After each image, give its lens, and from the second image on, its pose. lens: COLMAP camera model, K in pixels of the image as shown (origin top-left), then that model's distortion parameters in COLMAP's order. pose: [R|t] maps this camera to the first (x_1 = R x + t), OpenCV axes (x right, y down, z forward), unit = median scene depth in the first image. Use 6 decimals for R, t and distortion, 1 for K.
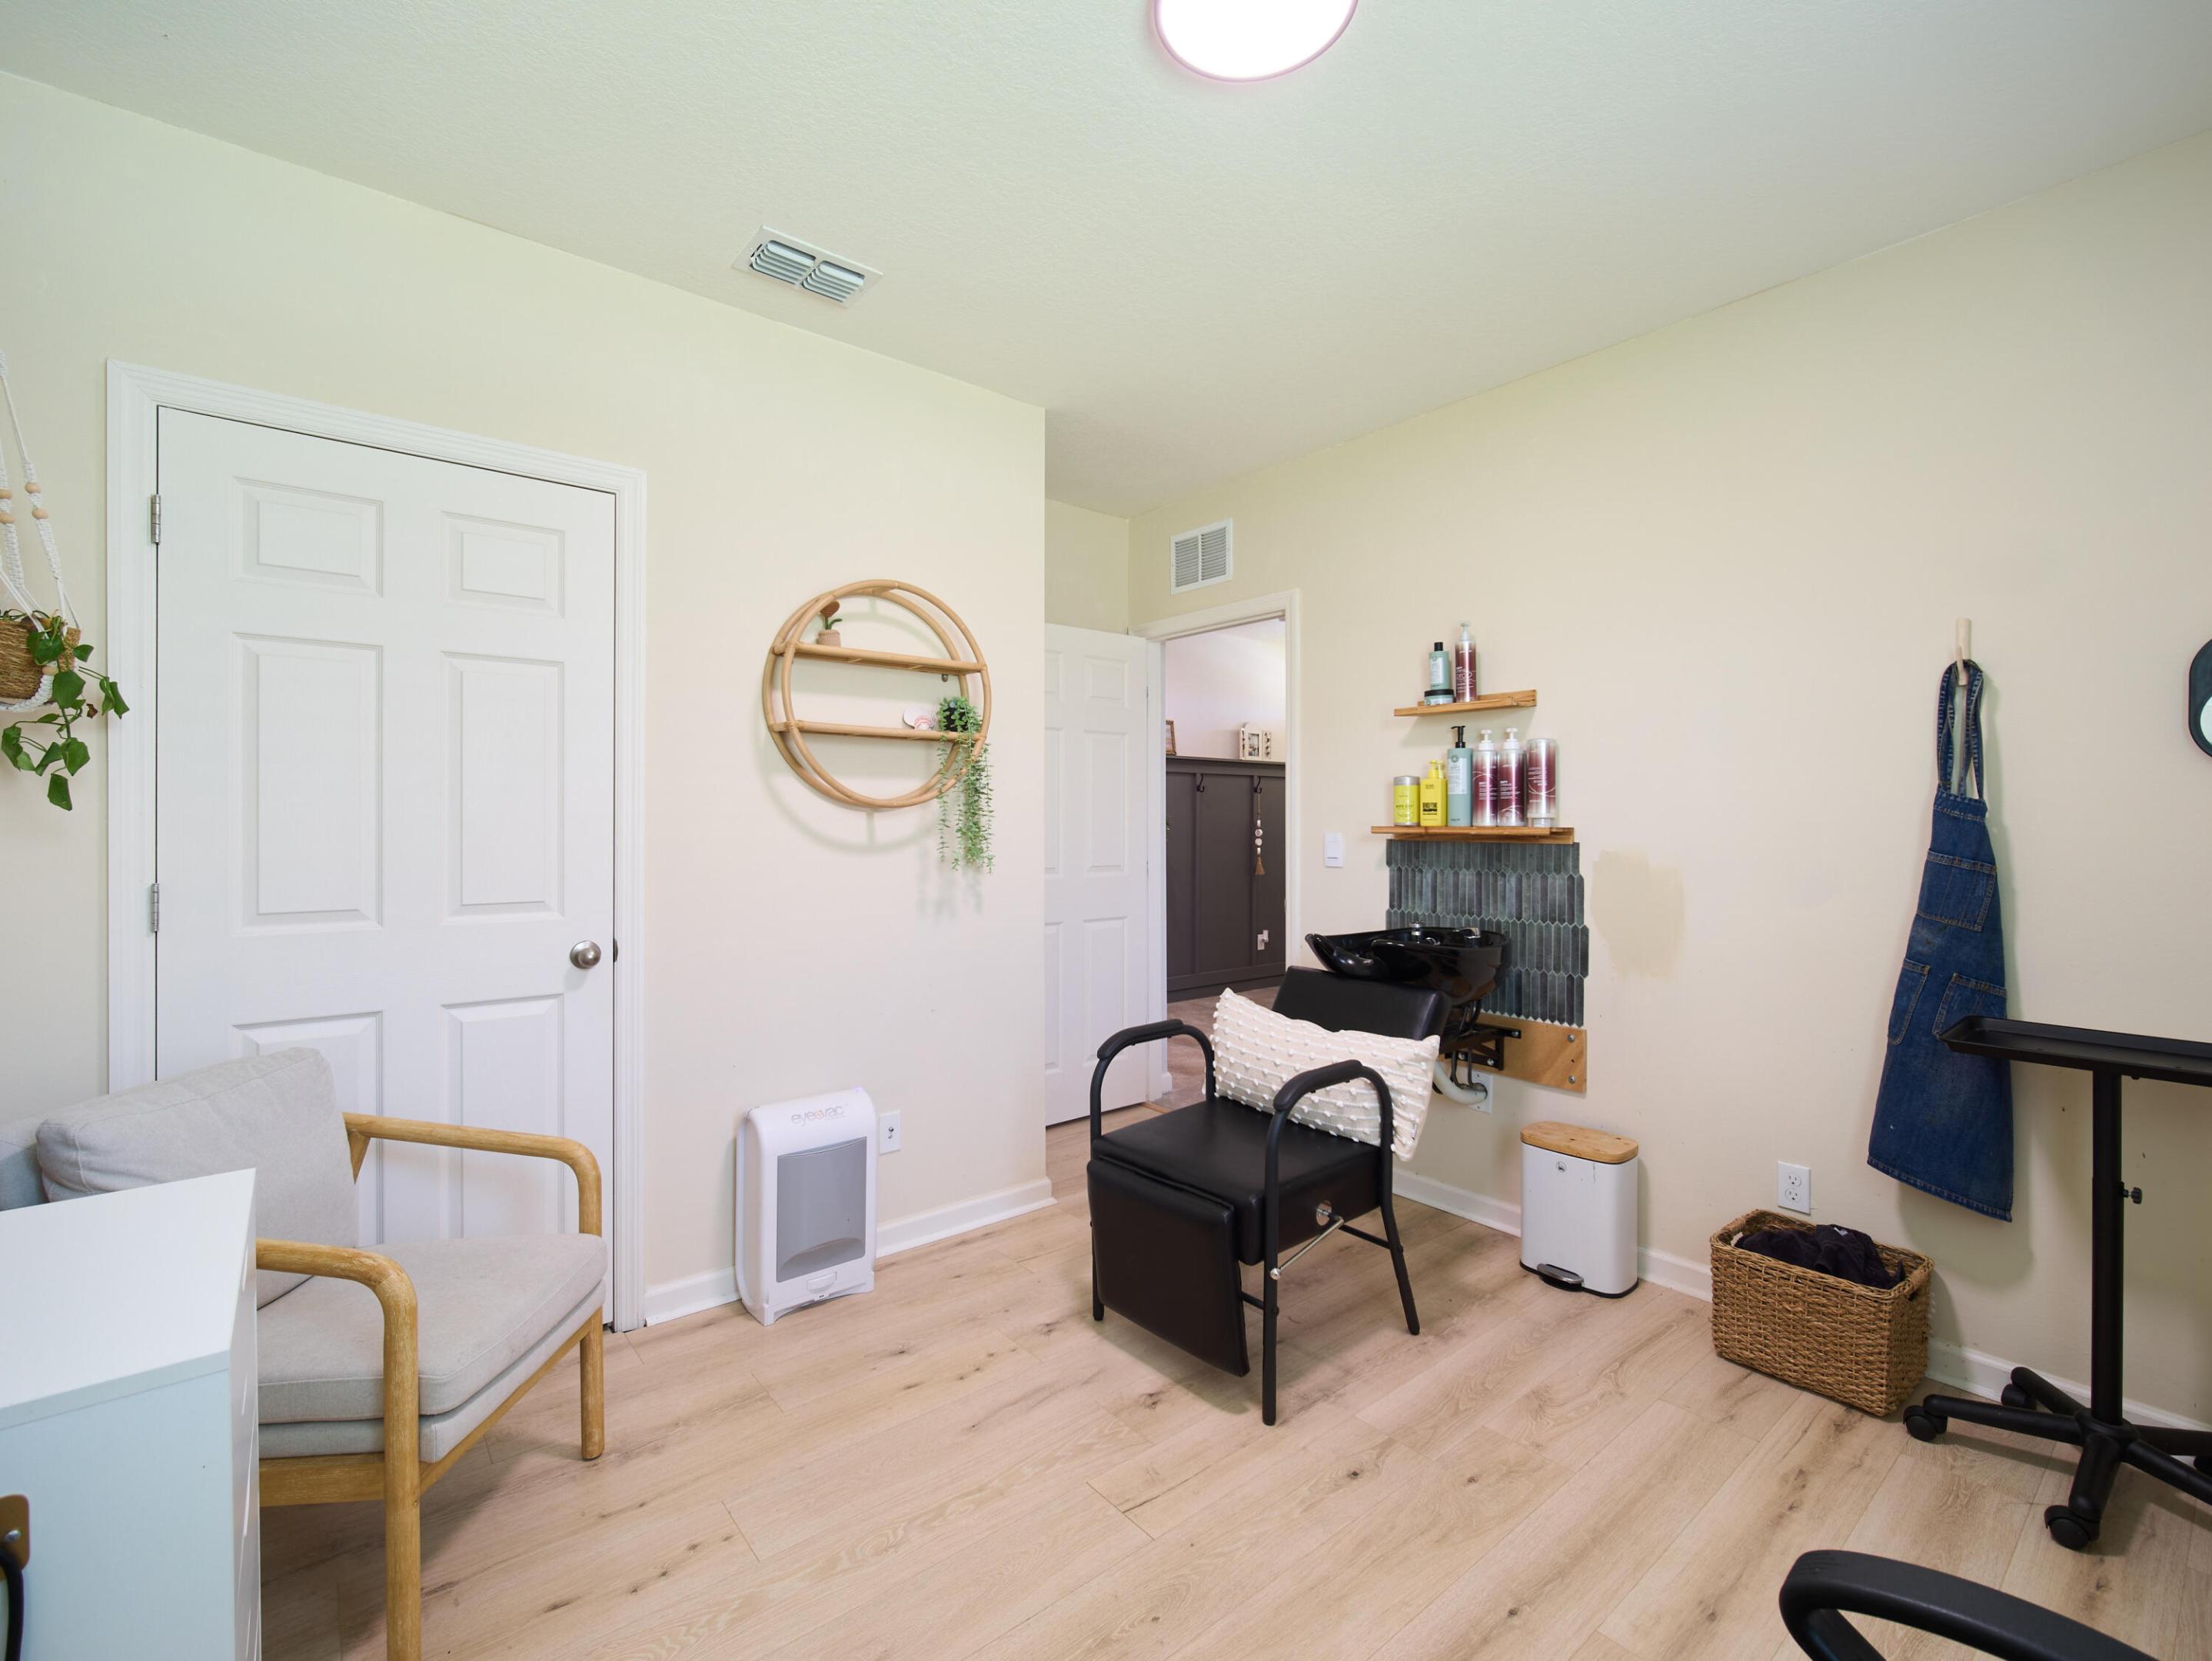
lens RADIAL K [[978.4, 0, 1106.0], [0, 978.4, 830.5], [0, 0, 1]] dist [-0.000324, -0.000055]
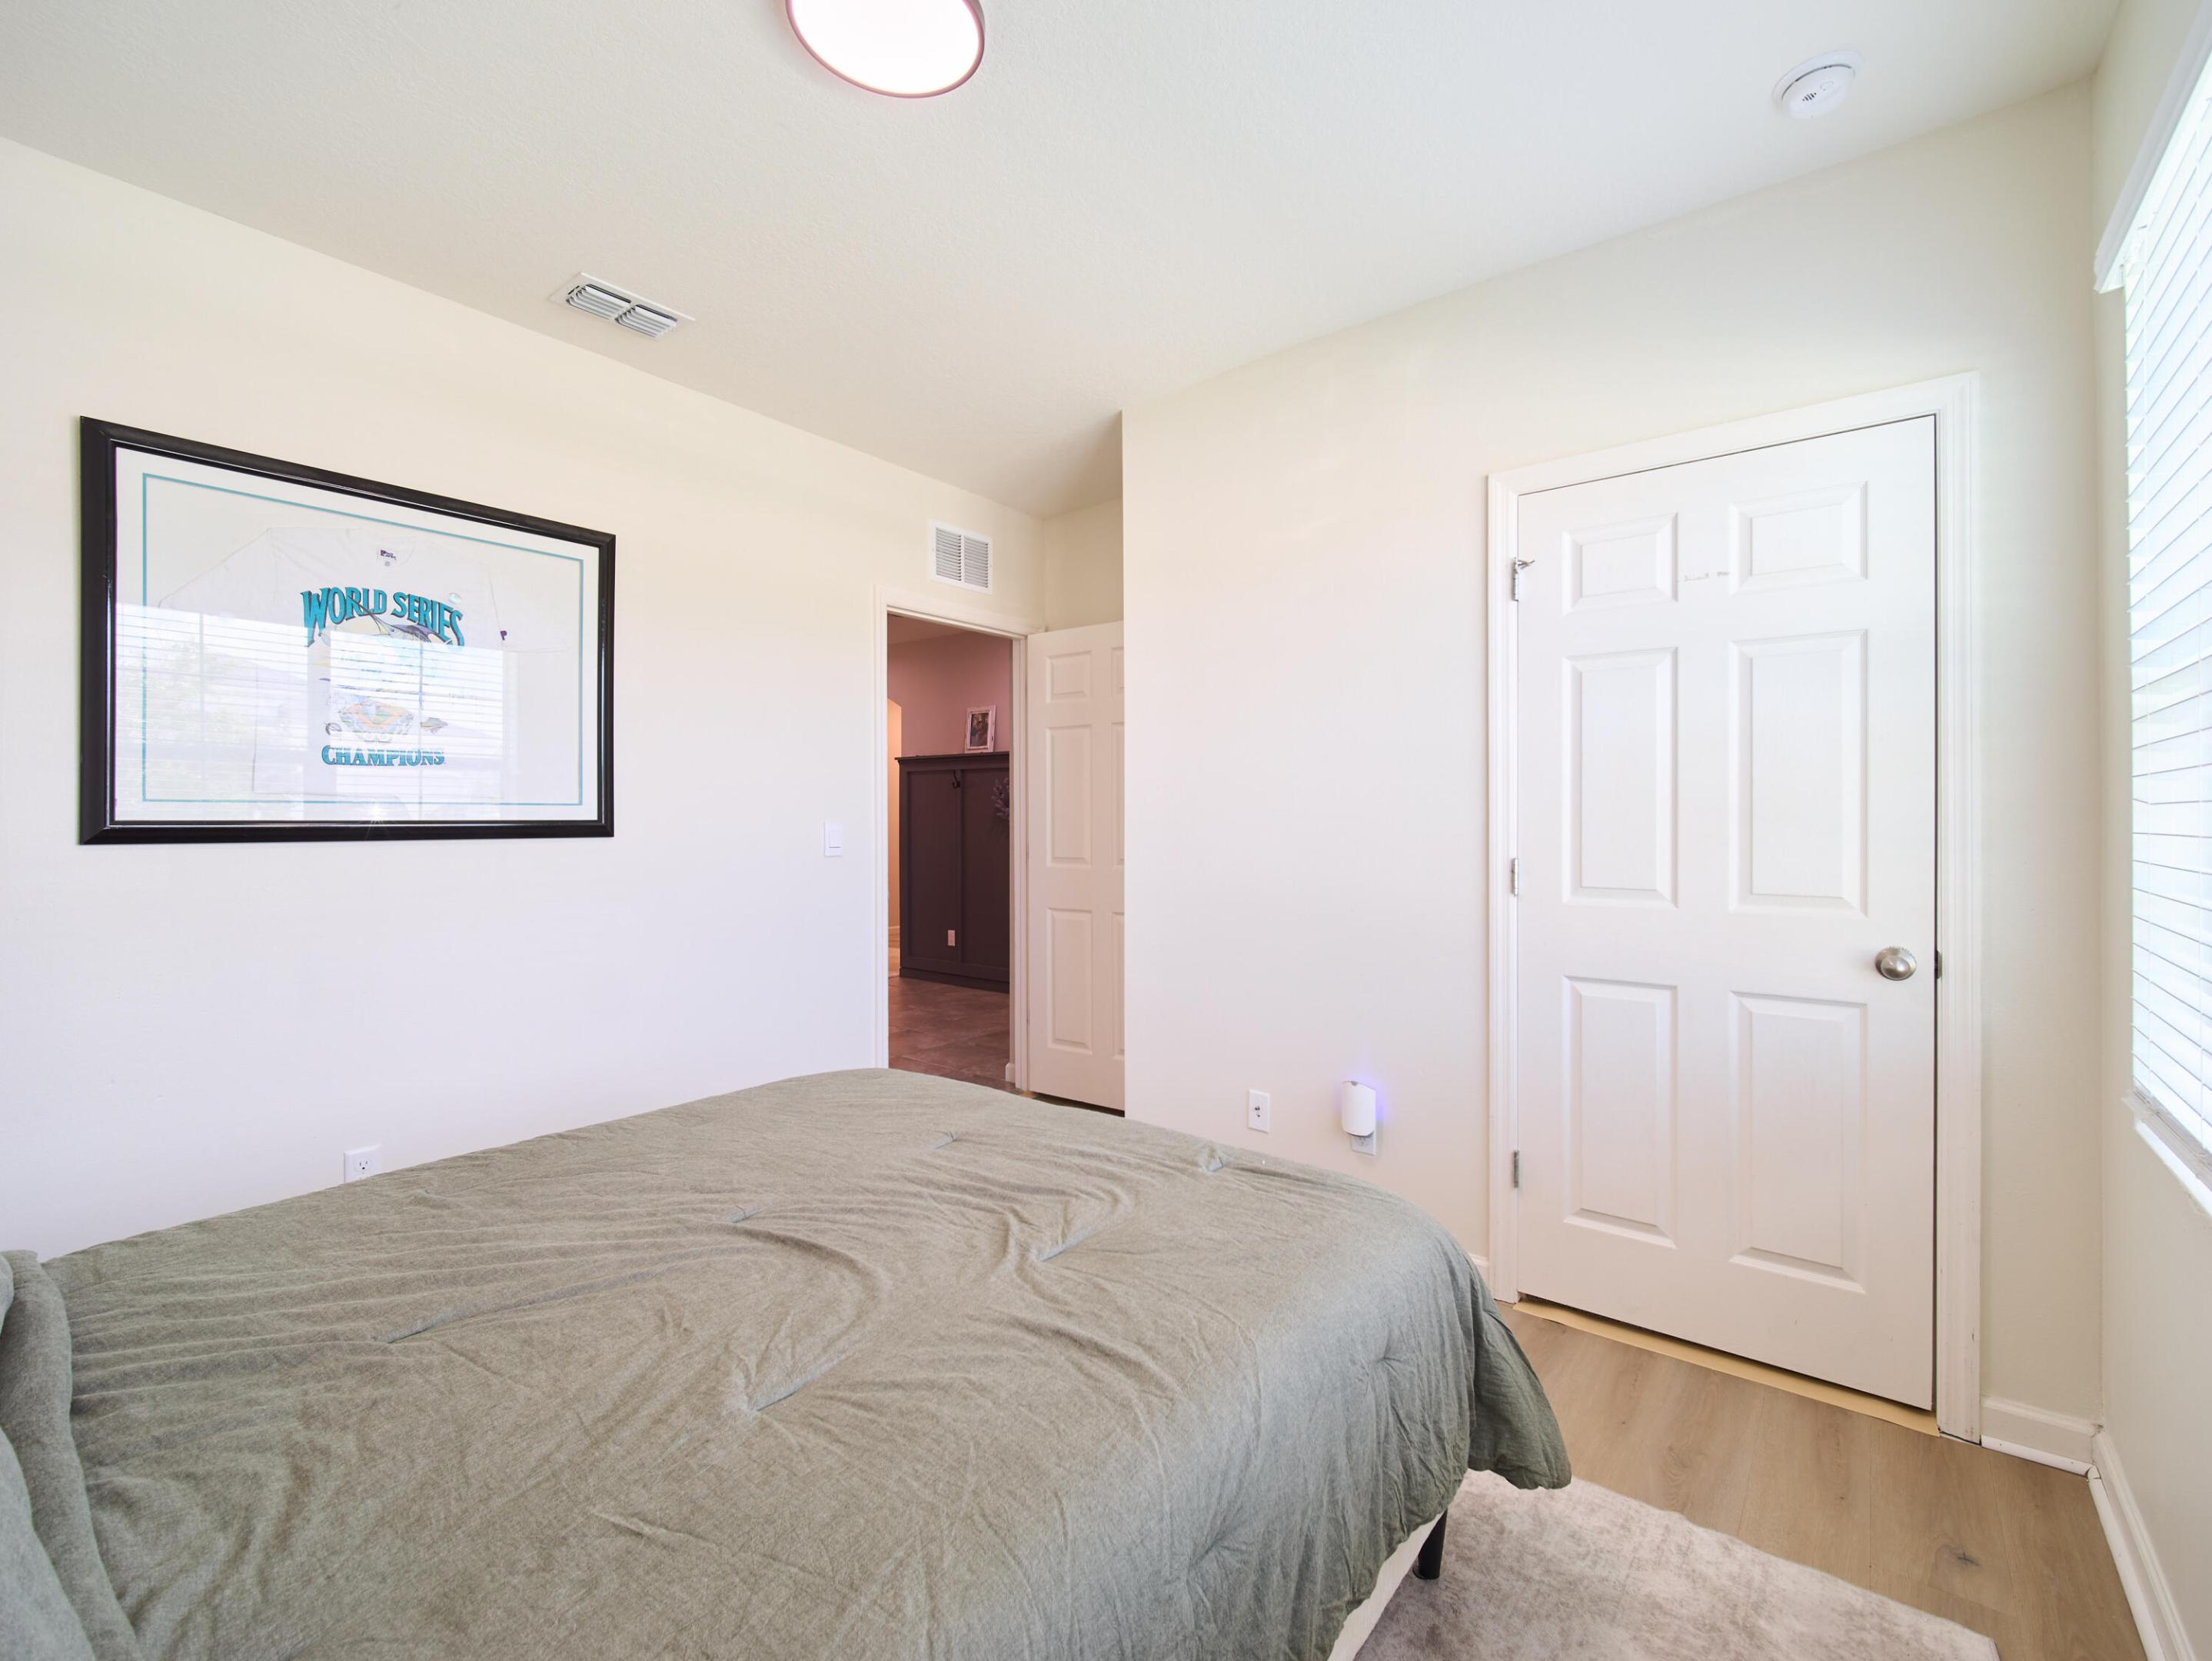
lens RADIAL K [[978.4, 0, 1106.0], [0, 978.4, 830.5], [0, 0, 1]] dist [-0.000324, -0.000055]
pose [[0.222973, 0.014066, -0.974723, 0.453253], [-0.001847, 0.999900, 0.014007, -0.004090], [0.974823, -0.001323, 0.222977, 0.373341]]
